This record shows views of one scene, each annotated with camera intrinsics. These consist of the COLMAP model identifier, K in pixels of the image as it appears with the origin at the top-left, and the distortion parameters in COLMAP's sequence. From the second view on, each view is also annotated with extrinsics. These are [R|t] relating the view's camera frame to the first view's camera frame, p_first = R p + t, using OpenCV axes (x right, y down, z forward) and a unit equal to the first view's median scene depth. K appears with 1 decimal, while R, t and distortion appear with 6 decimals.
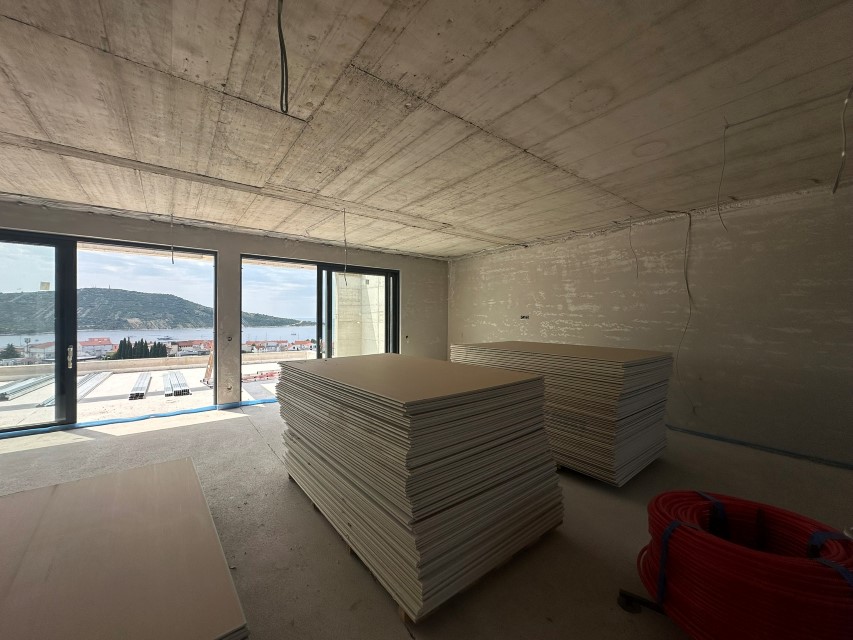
lens RADIAL K [[340.1, 0, 426.5], [0, 340.1, 320.0], [0, 0, 1]] dist [-0.003424, 0.000160]
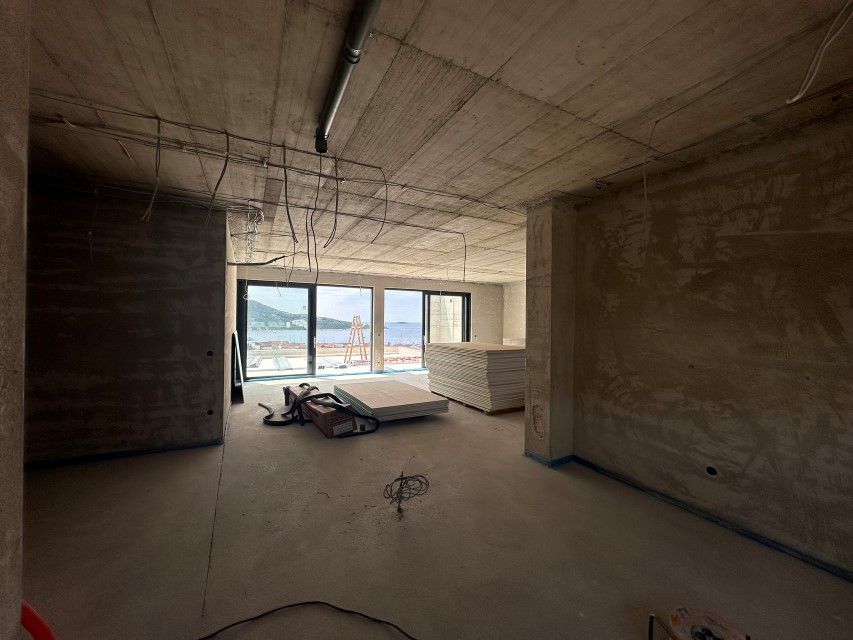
lens RADIAL K [[340.1, 0, 426.5], [0, 340.1, 320.0], [0, 0, 1]] dist [-0.003424, 0.000160]
pose [[0.985751, 0.004993, -0.168137, -0.021128], [-0.007104, 0.999903, -0.011954, -0.003198], [0.168061, 0.012979, 0.985691, -0.623531]]
